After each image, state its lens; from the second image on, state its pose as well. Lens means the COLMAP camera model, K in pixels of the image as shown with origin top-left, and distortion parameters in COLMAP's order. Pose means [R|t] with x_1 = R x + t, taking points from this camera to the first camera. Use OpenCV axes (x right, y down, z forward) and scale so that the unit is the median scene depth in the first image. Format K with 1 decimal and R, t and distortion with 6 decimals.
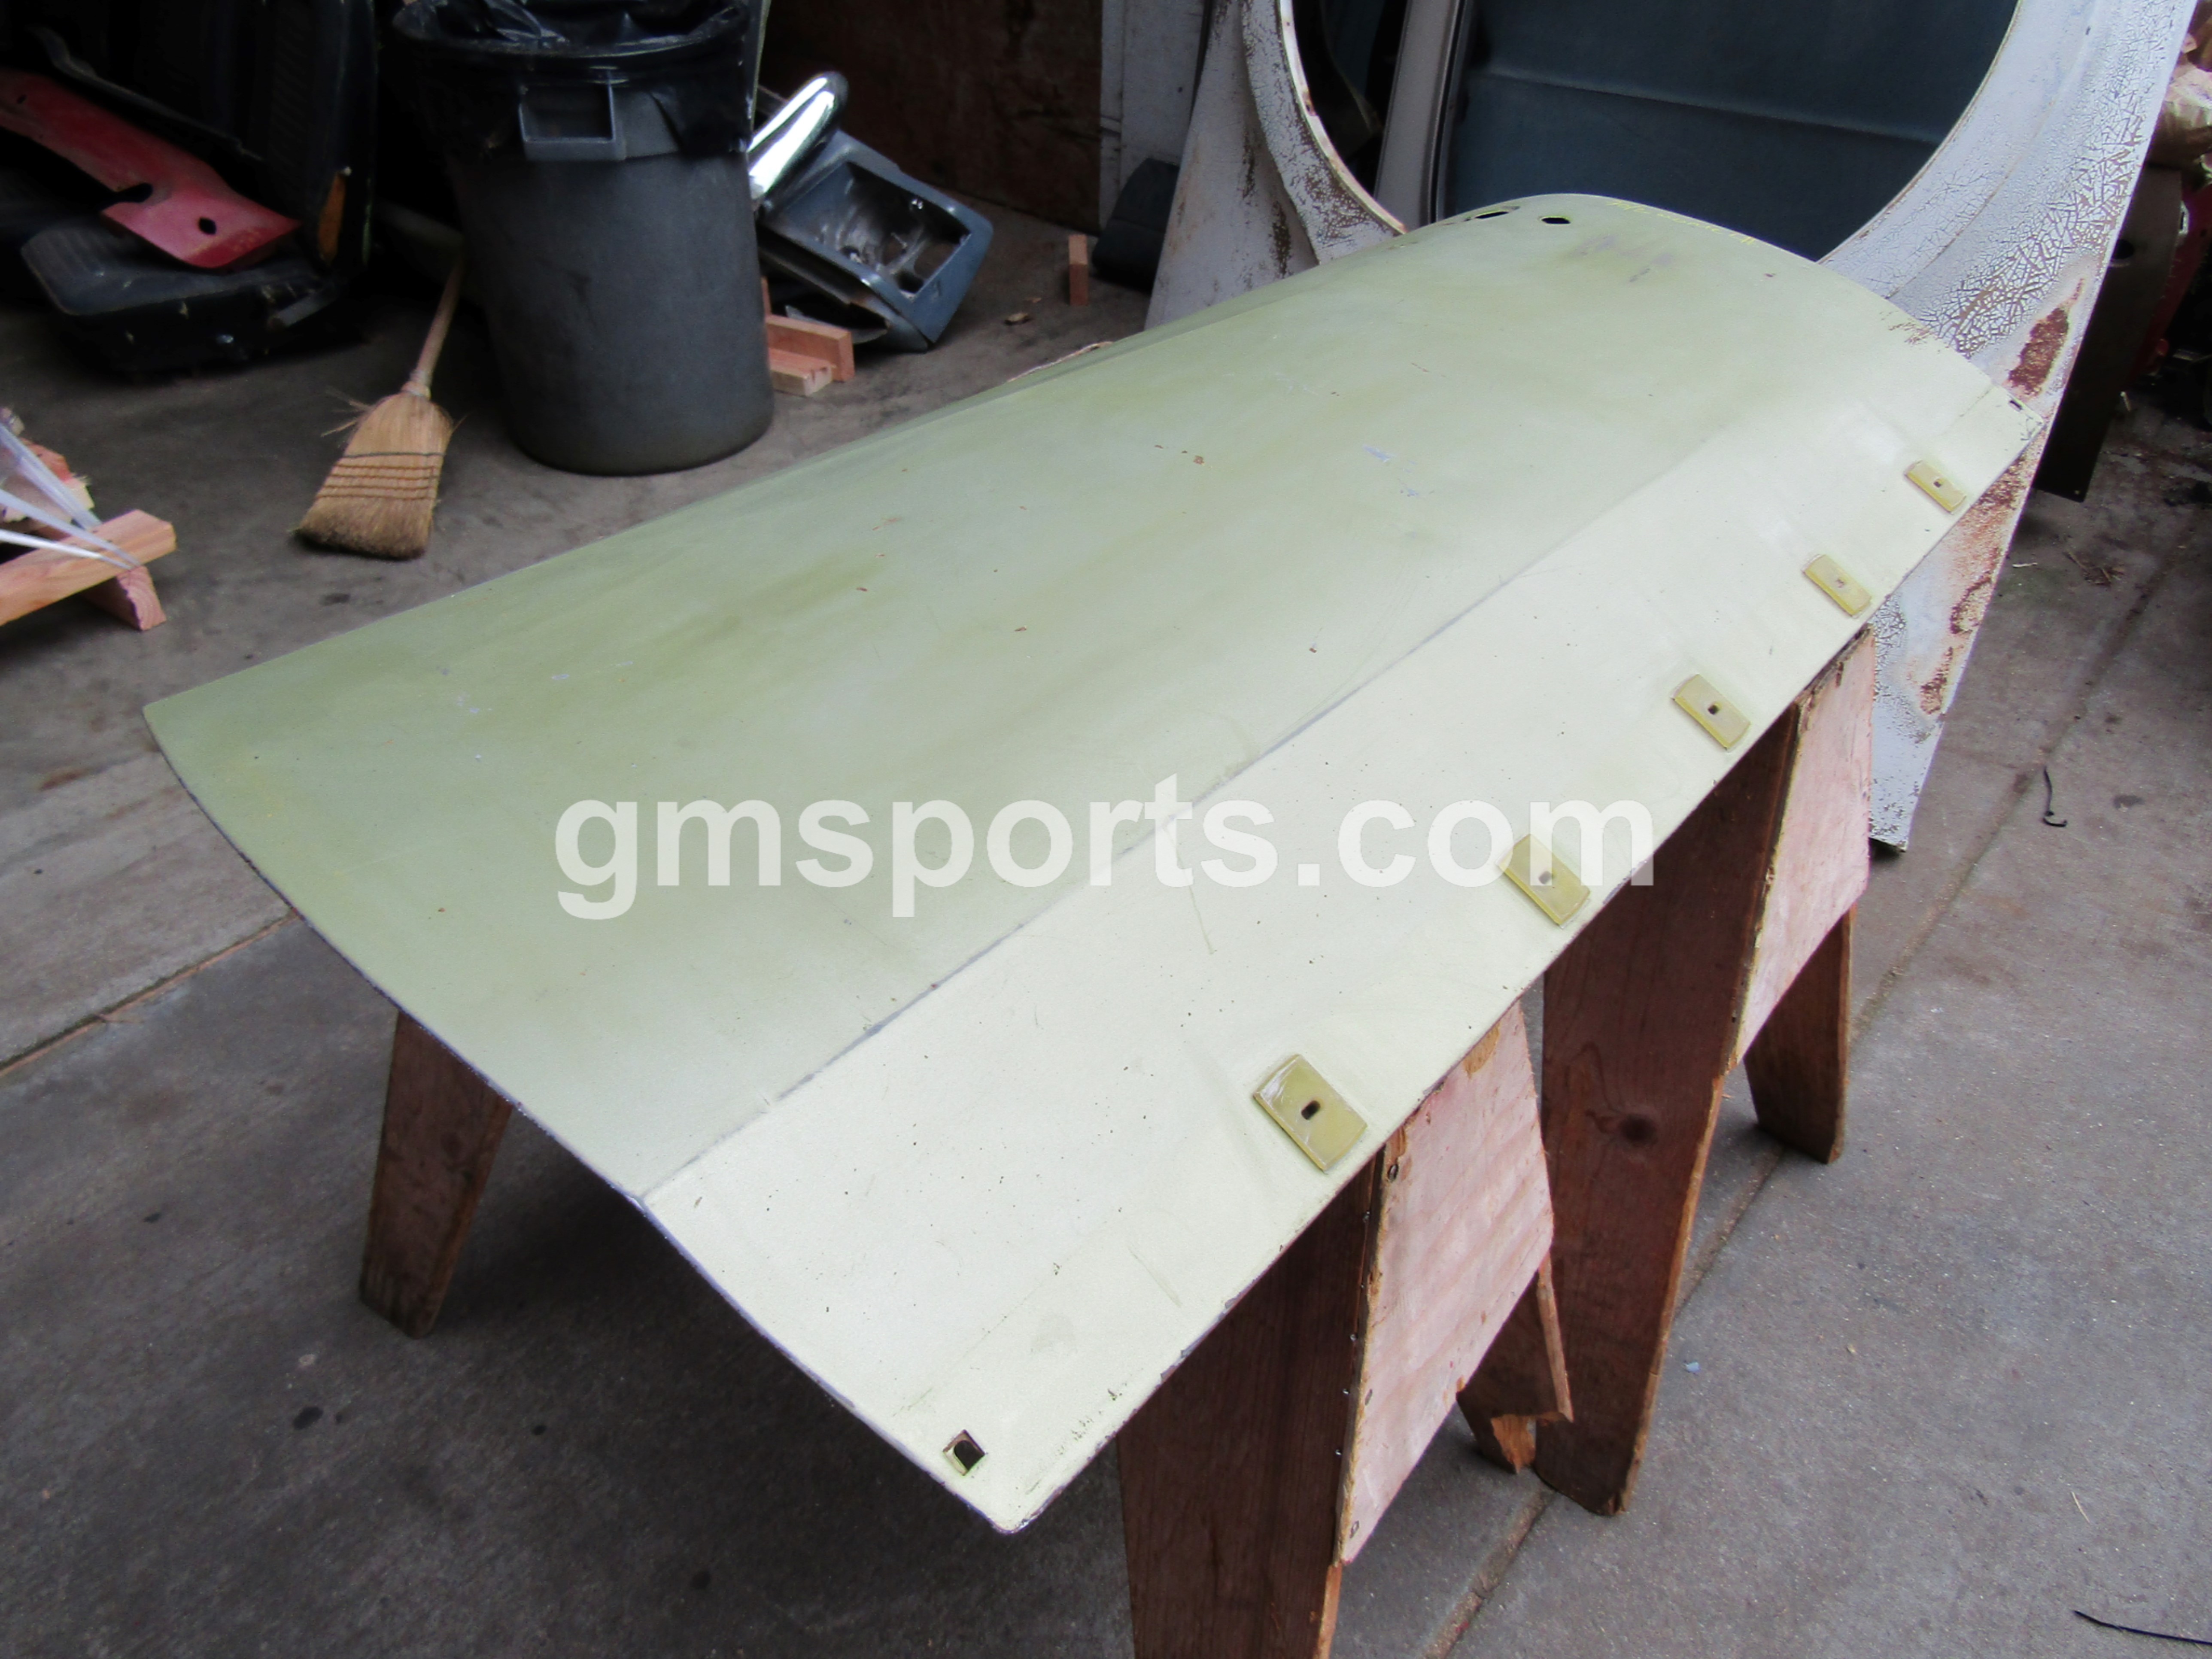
lens RADIAL K [[1580.3, 0, 1103.4], [0, 1580.3, 823.3], [0, 0, 1]] dist [-0.006685, -0.000671]
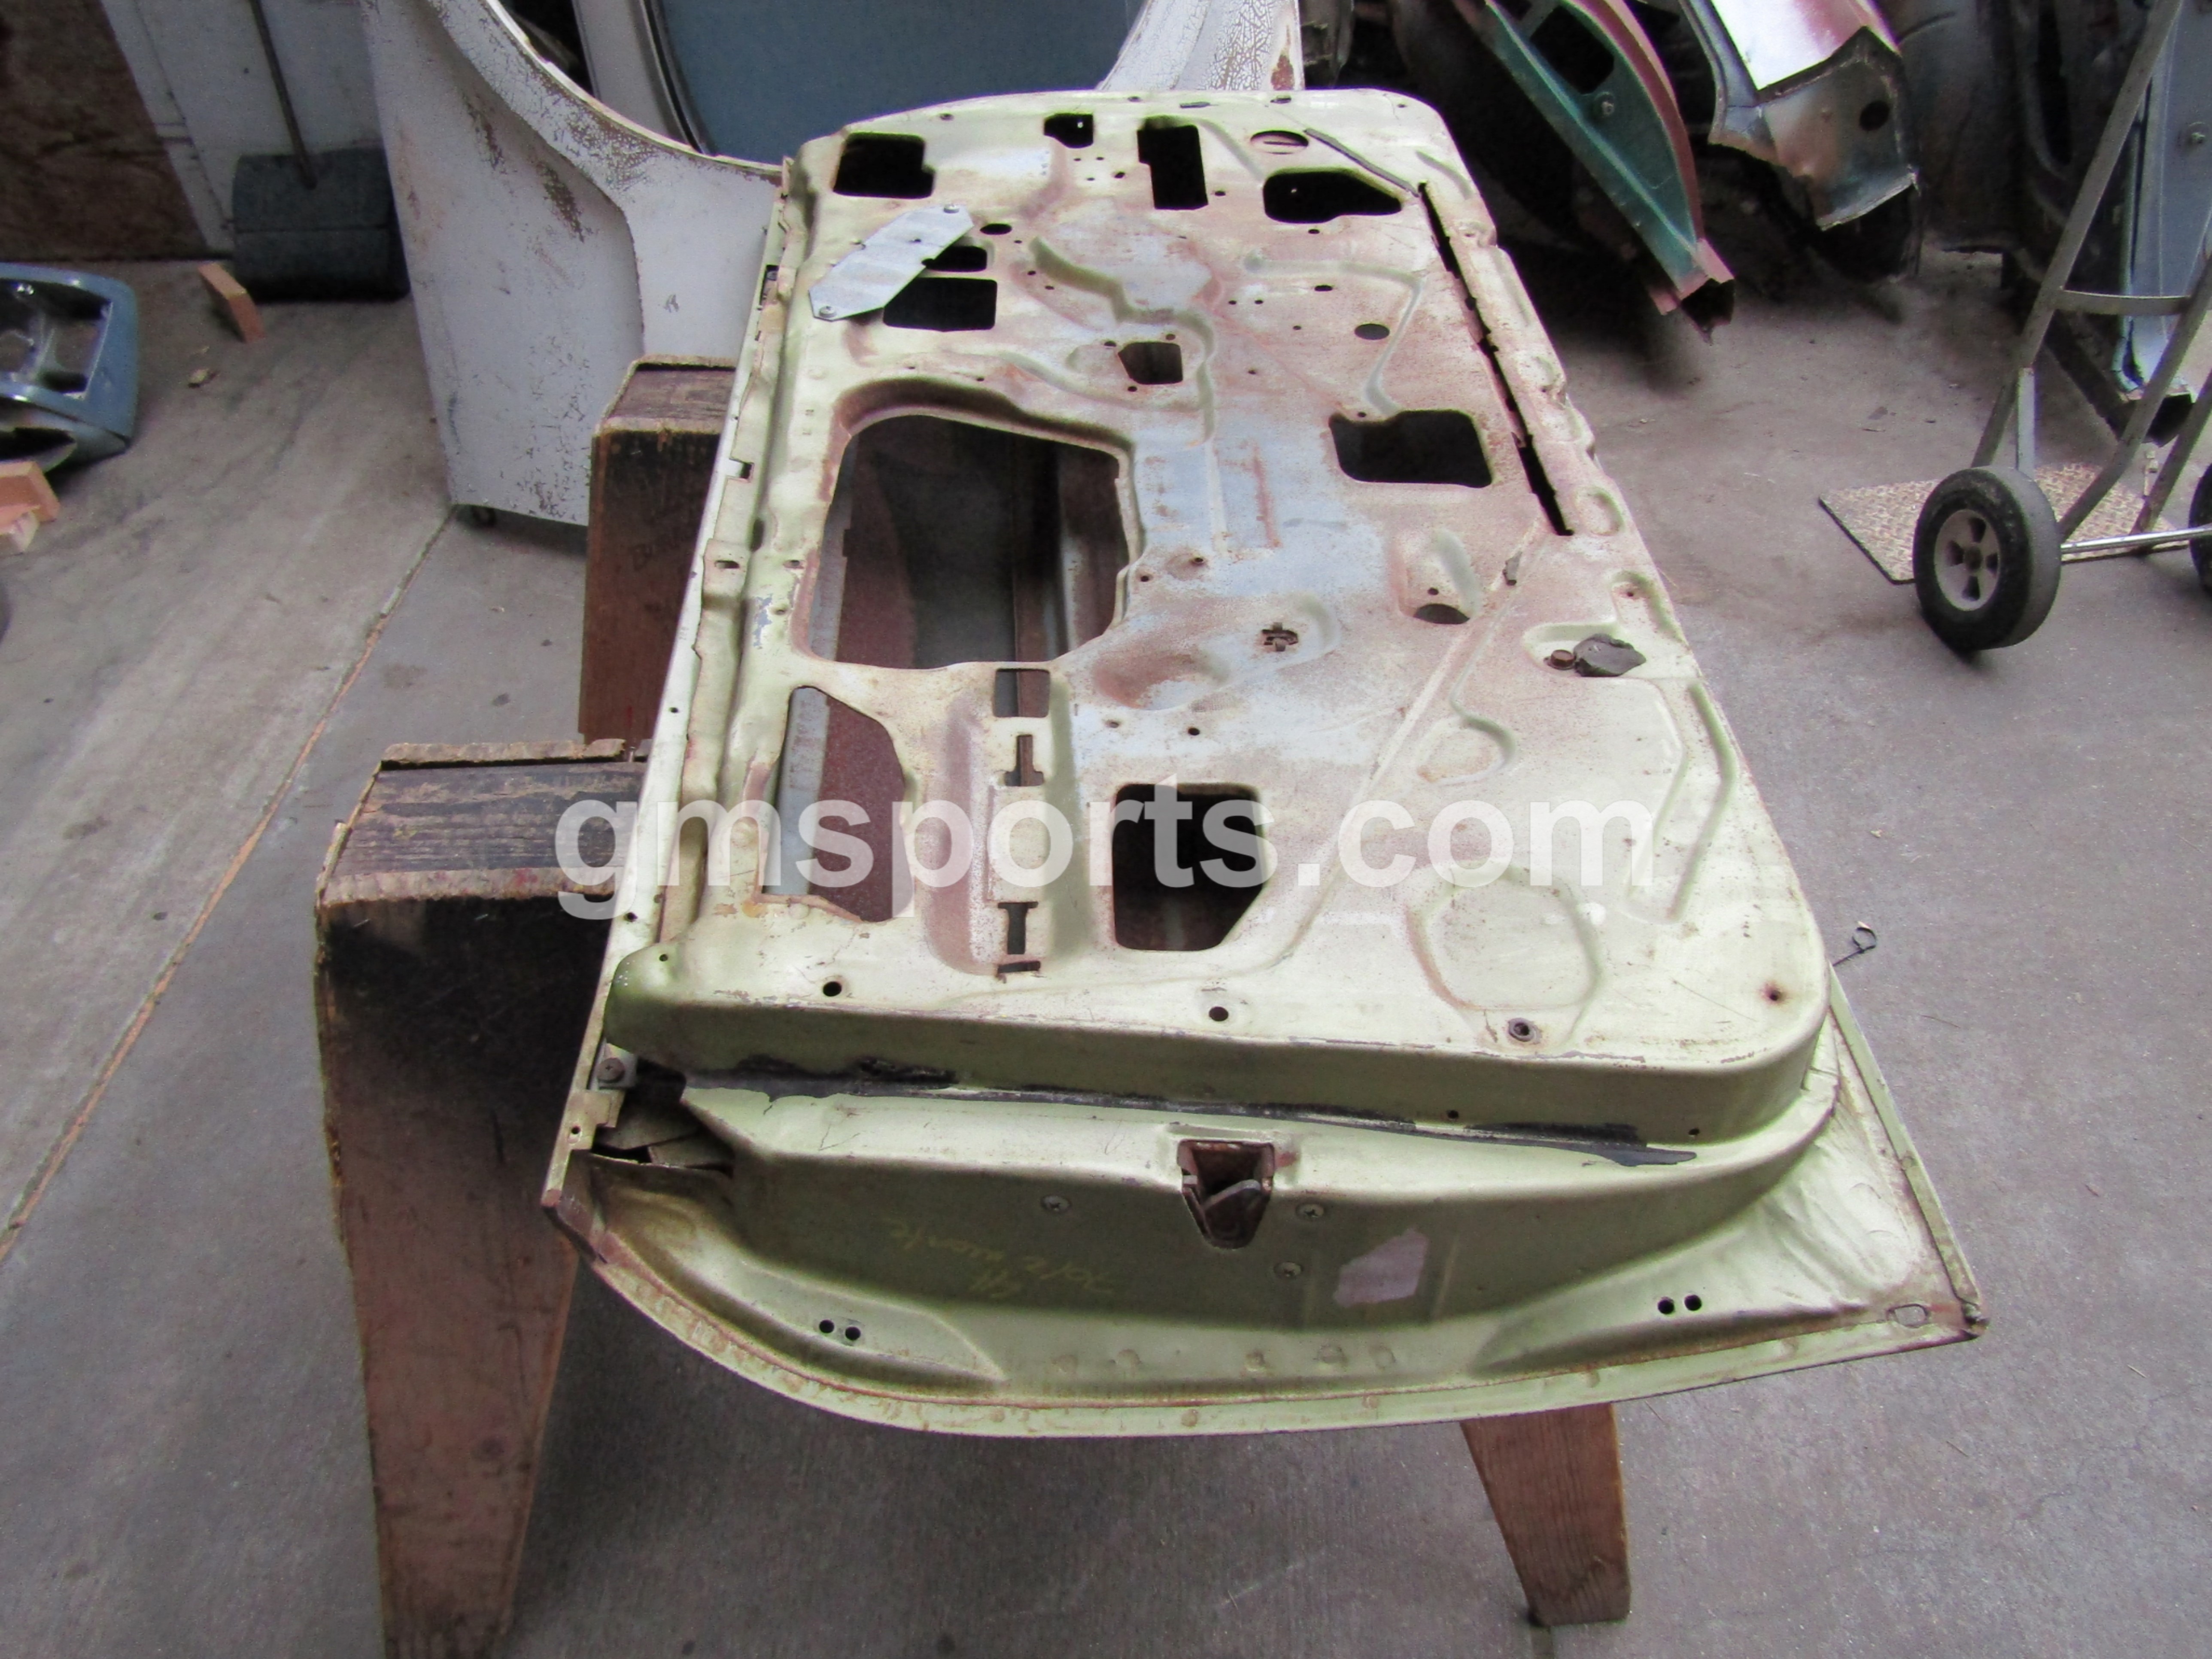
lens RADIAL K [[1580.3, 0, 1089.1], [0, 1580.3, 826.9], [0, 0, 1]] dist [-0.006685, -0.000671]
pose [[0.786655, -0.461972, 0.409580, -0.210792], [0.426553, 0.886288, 0.180404, -0.074445], [-0.446347, 0.032791, 0.894259, 0.025059]]
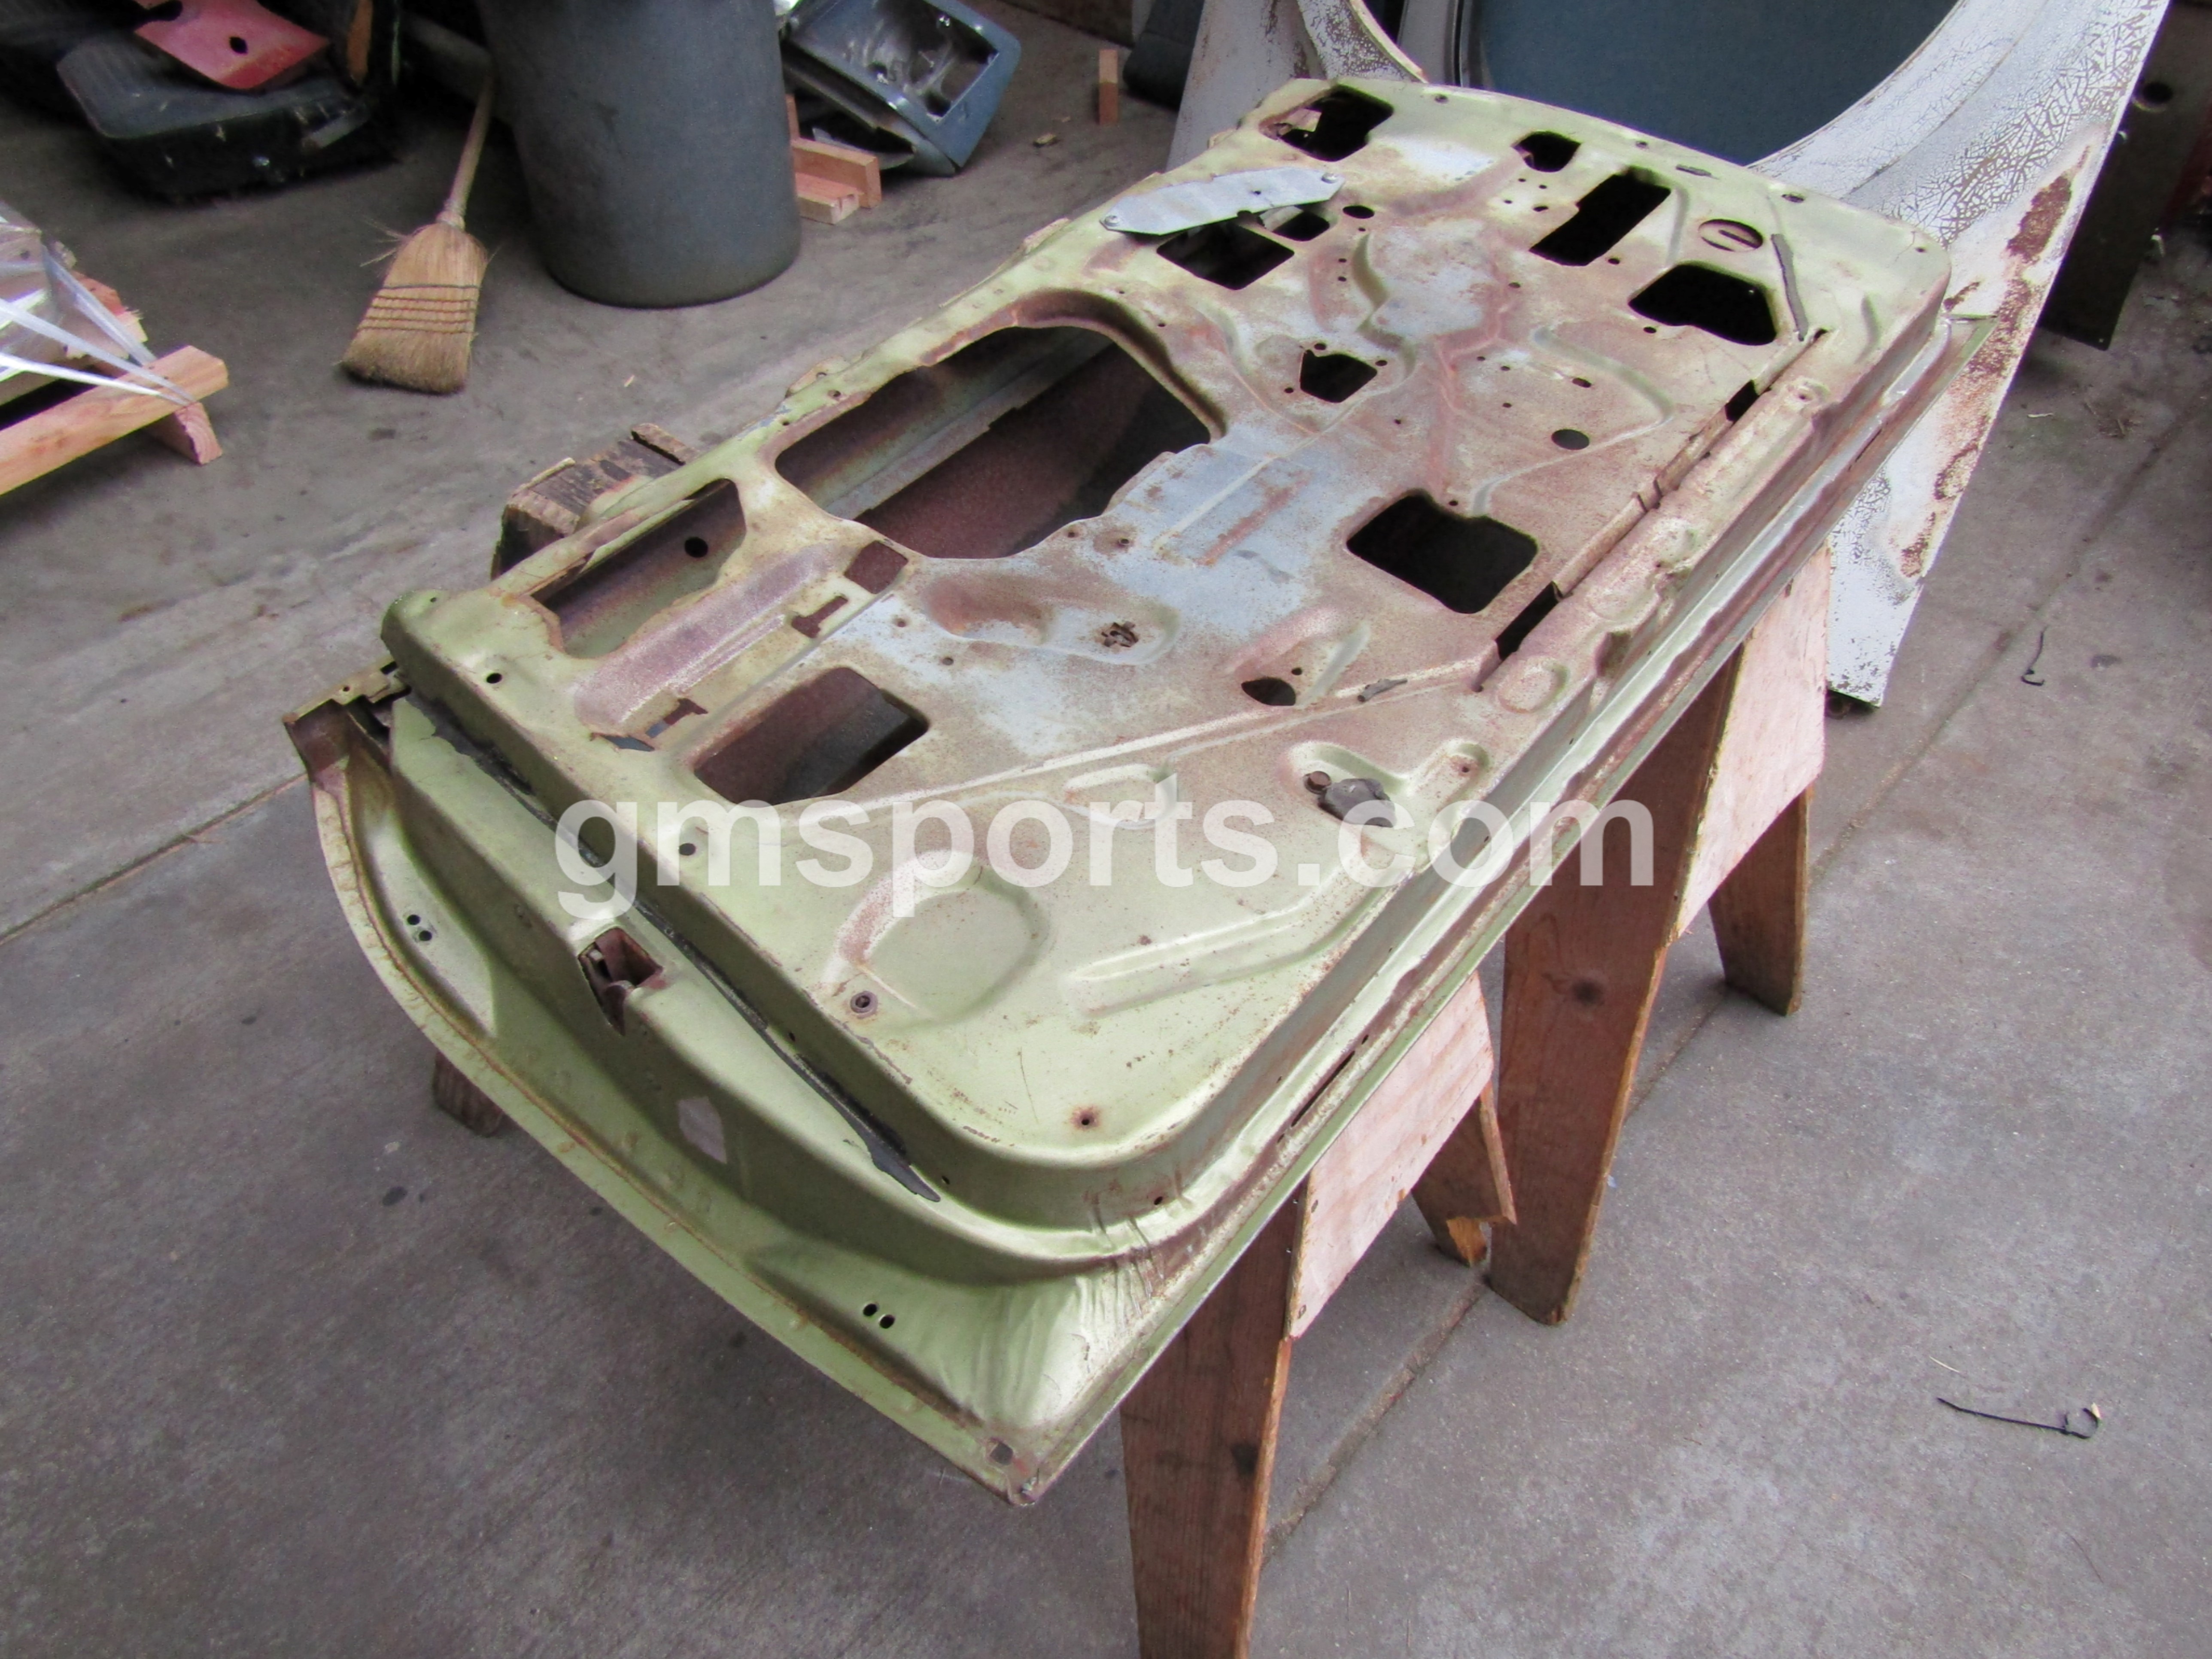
lens RADIAL K [[1580.3, 0, 1101.4], [0, 1580.3, 826.2], [0, 0, 1]] dist [-0.006685, -0.000671]
pose [[0.999514, 0.018300, -0.025222, 0.020436], [-0.014976, 0.991892, 0.126197, -0.026680], [0.027327, -0.125758, 0.991684, -0.056590]]
